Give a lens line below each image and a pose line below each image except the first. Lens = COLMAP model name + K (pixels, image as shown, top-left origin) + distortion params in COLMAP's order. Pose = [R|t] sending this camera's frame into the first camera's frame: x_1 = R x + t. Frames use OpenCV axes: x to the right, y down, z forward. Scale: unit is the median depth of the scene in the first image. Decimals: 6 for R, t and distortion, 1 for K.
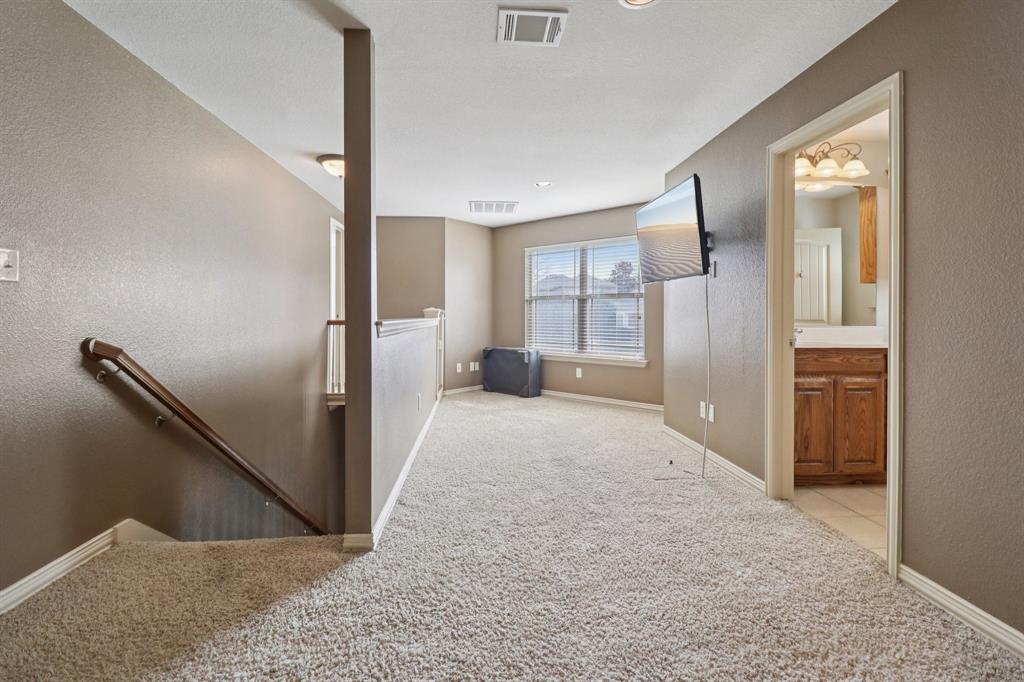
lens RADIAL K [[473.6, 0, 474.9], [0, 473.6, 314.4], [0, 0, 1]] dist [0.007767, -0.006699]
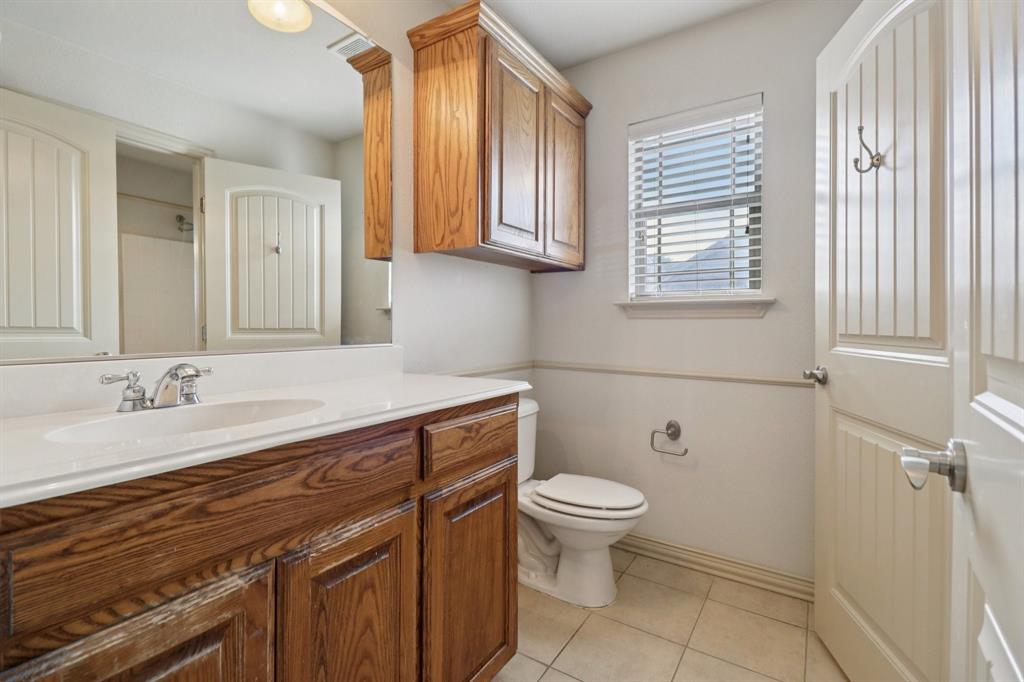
lens RADIAL K [[473.6, 0, 508.8], [0, 473.6, 332.5], [0, 0, 1]] dist [0.007767, -0.006699]
pose [[0.569975, -0.006871, 0.821634, 0.594636], [0.000545, 0.999968, 0.007983, 0.008088], [-0.821662, -0.004102, 0.569960, 0.721367]]
